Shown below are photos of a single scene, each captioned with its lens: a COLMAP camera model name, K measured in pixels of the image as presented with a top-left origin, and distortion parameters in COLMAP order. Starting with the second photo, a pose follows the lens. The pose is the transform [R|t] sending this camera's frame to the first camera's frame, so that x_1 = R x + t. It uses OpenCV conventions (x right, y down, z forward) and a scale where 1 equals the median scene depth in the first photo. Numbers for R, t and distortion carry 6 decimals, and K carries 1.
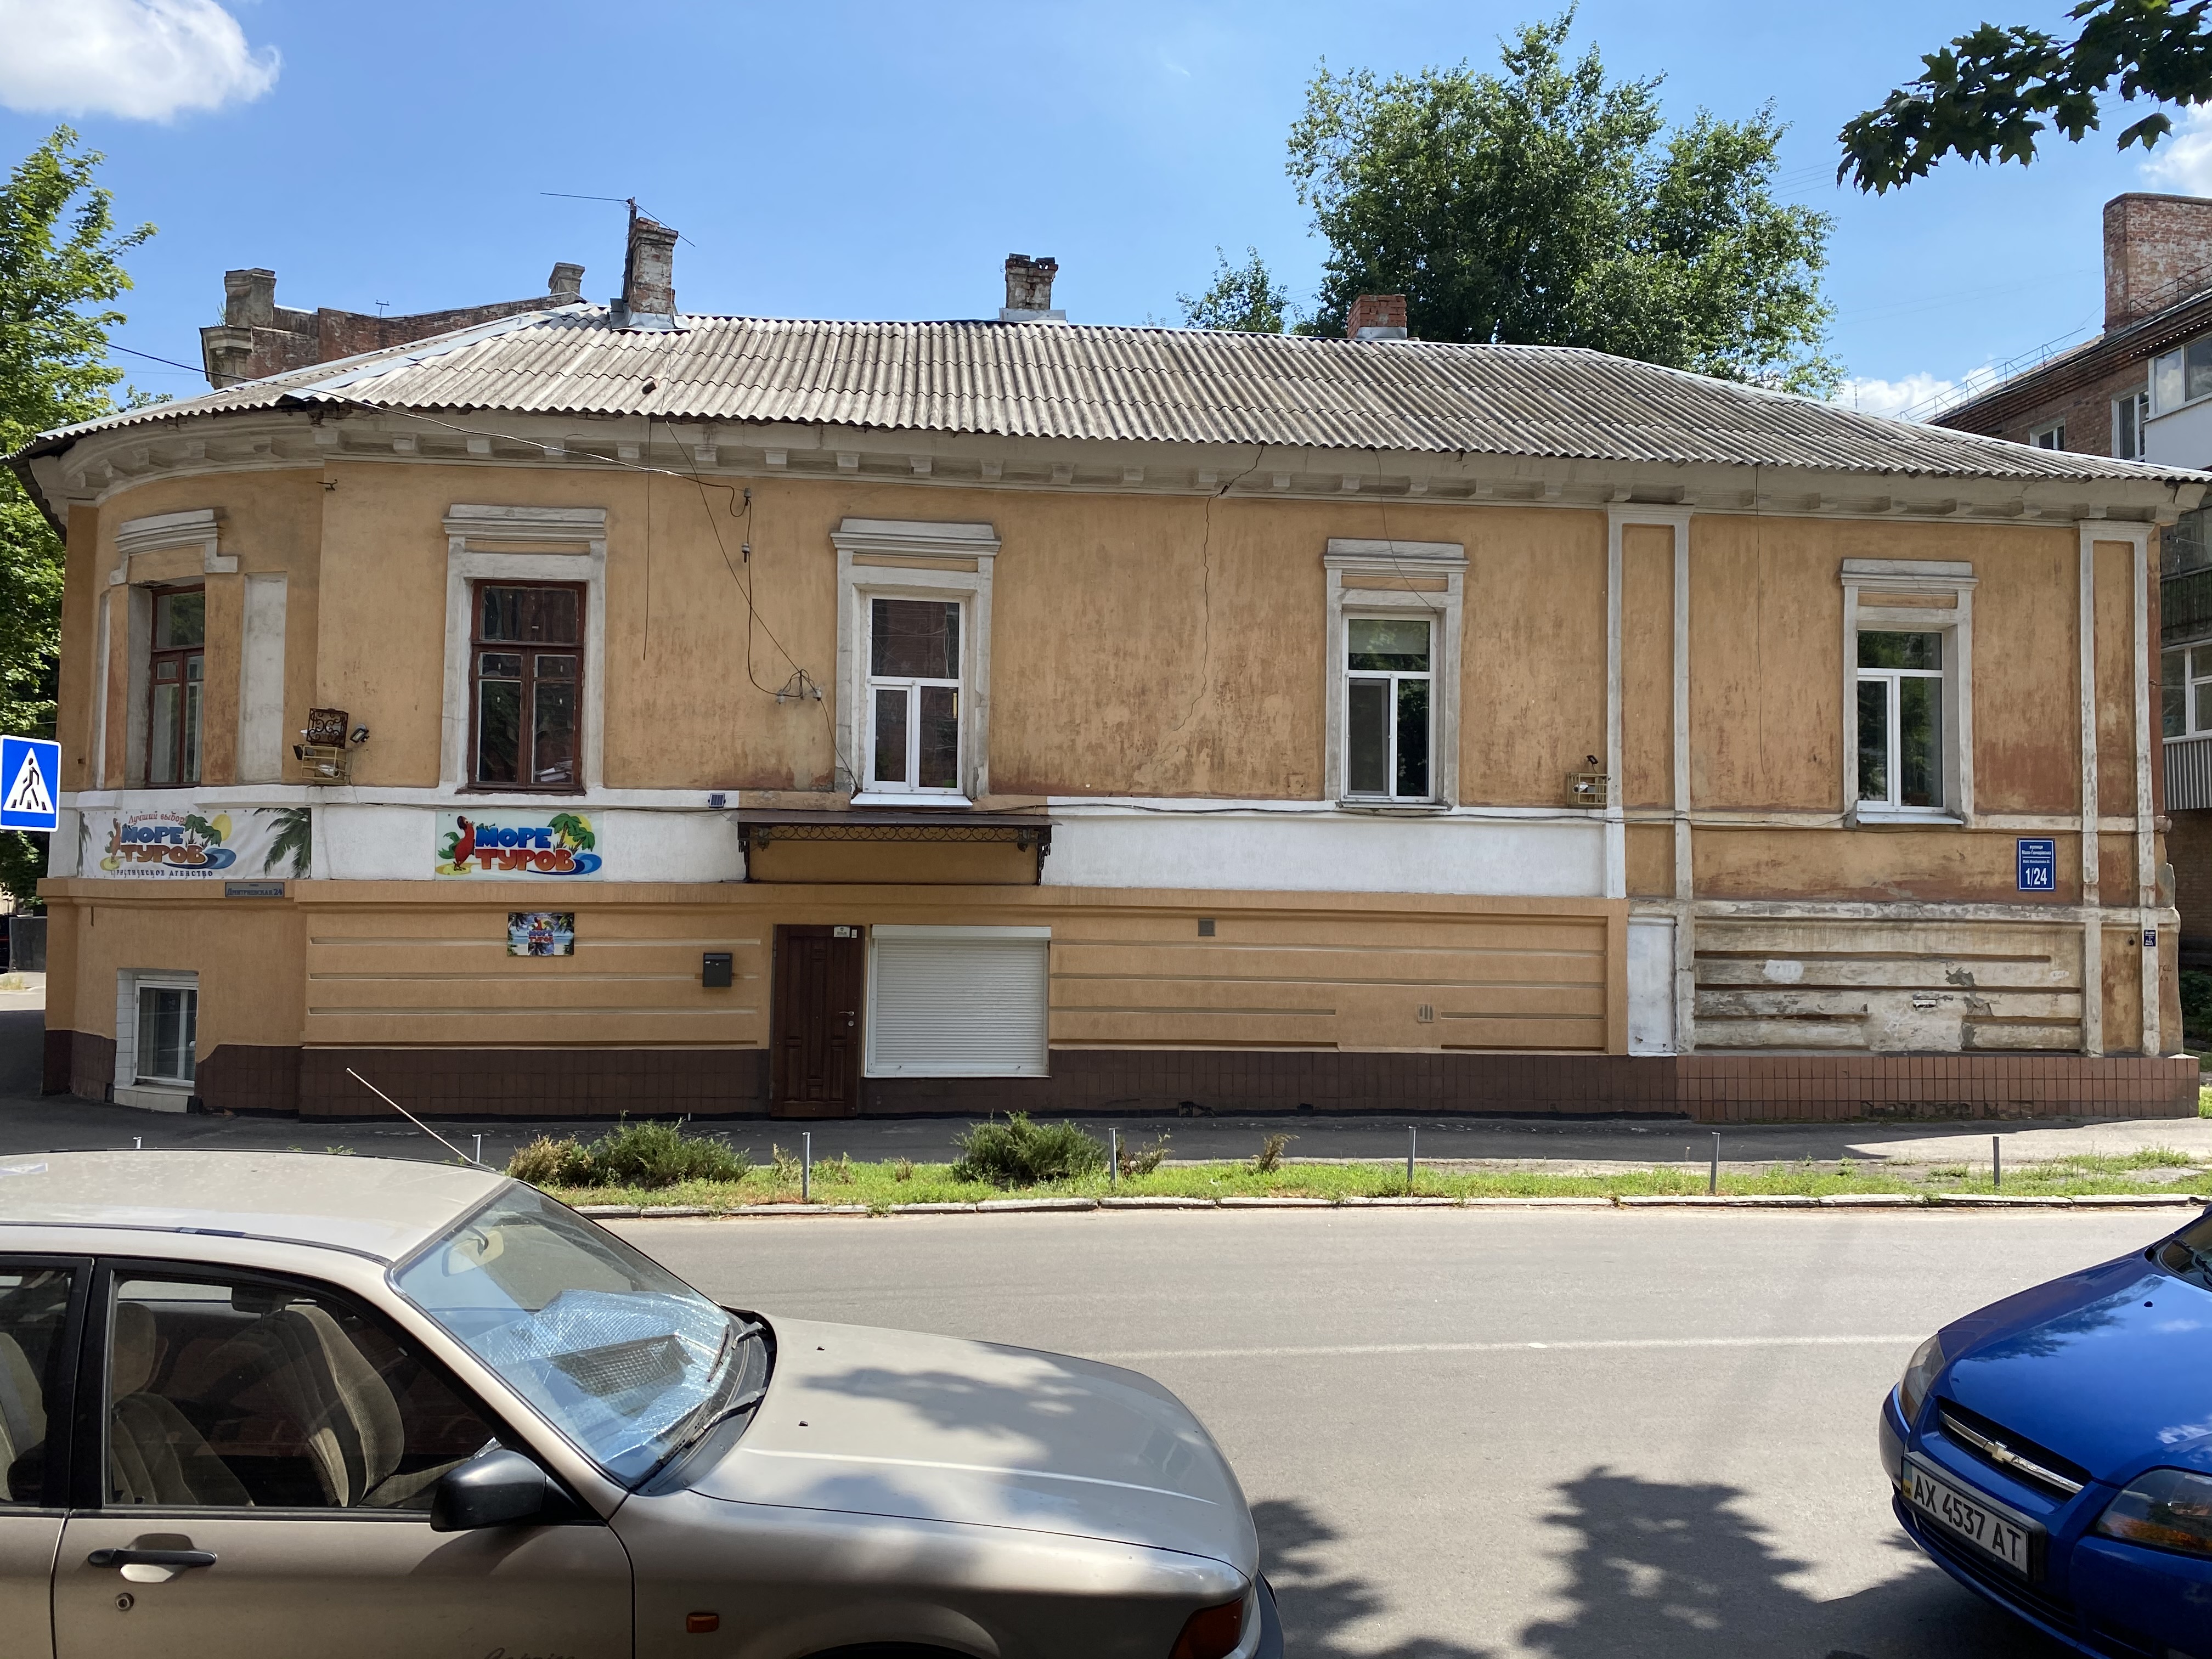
lens RADIAL K [[1668.4, 0, 1113.3], [0, 1668.4, 834.9], [0, 0, 1]] dist [0.070141, -0.058000]
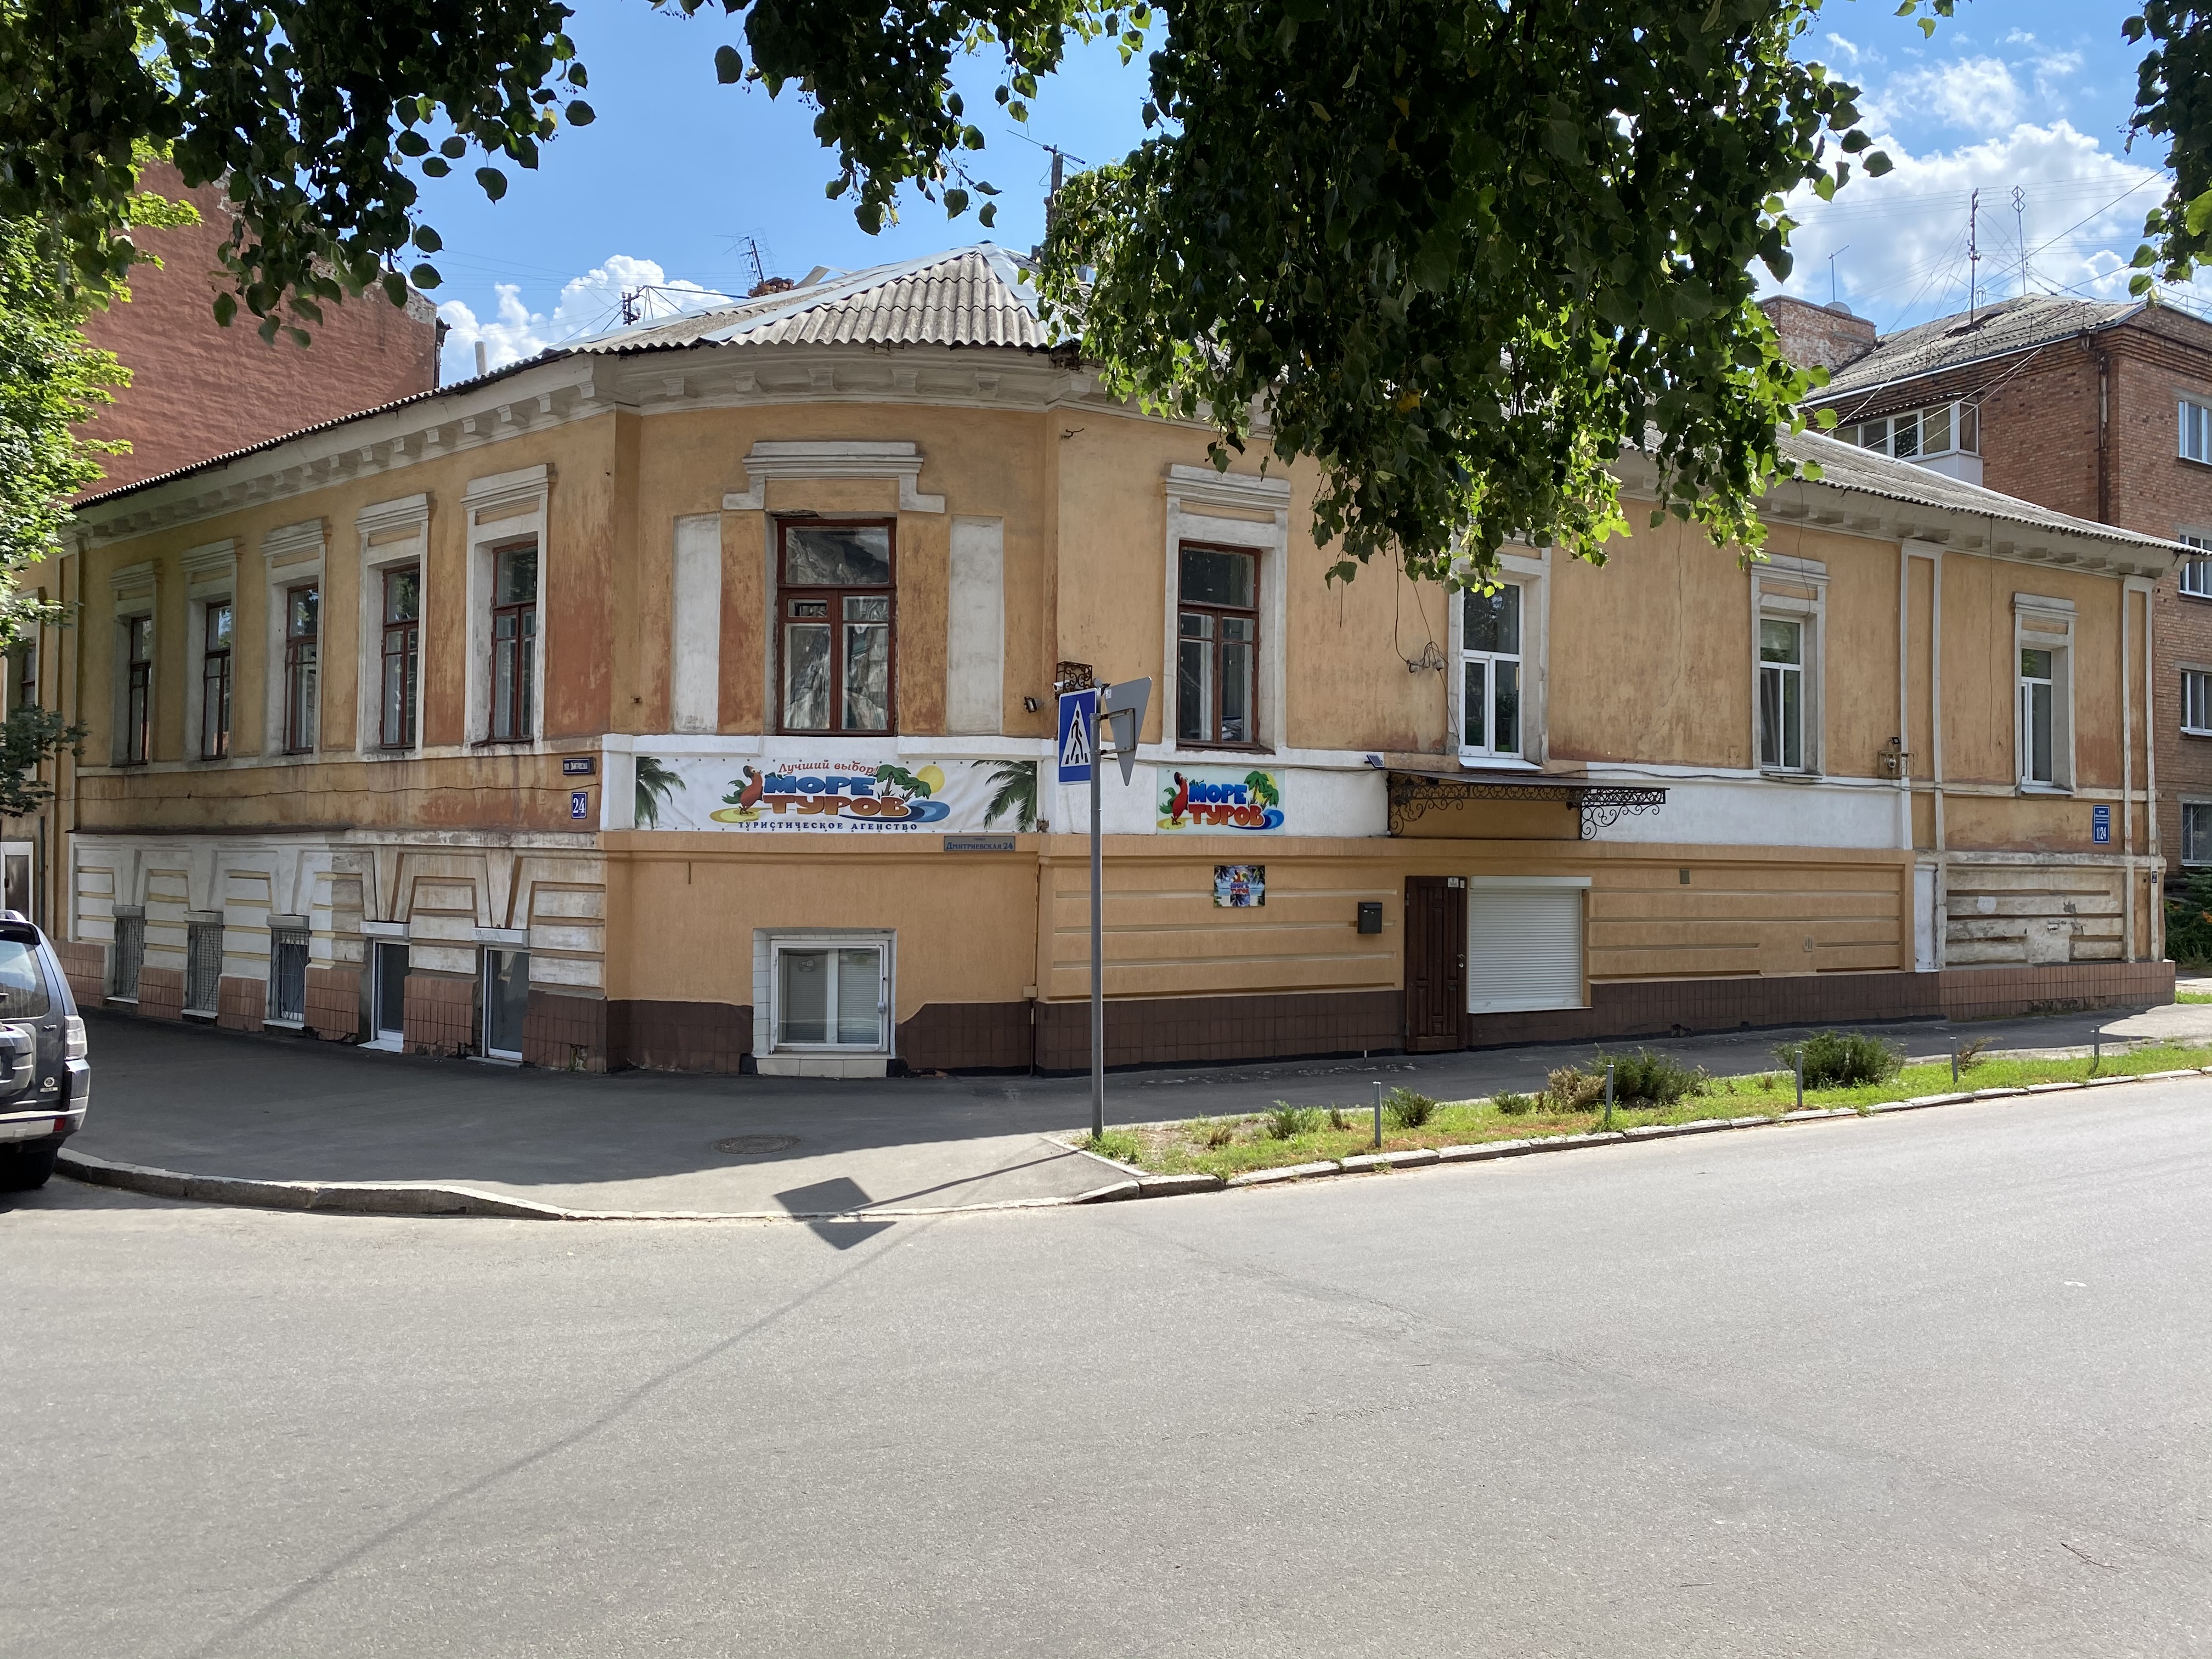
lens RADIAL K [[1668.4, 0, 1112.0], [0, 1668.4, 828.9], [0, 0, 1]] dist [0.070141, -0.058000]
pose [[0.908137, 0.002941, 0.418663, -0.814604], [-0.014080, 0.999624, 0.023519, 0.000150], [-0.418437, -0.027253, 0.907837, 0.093354]]
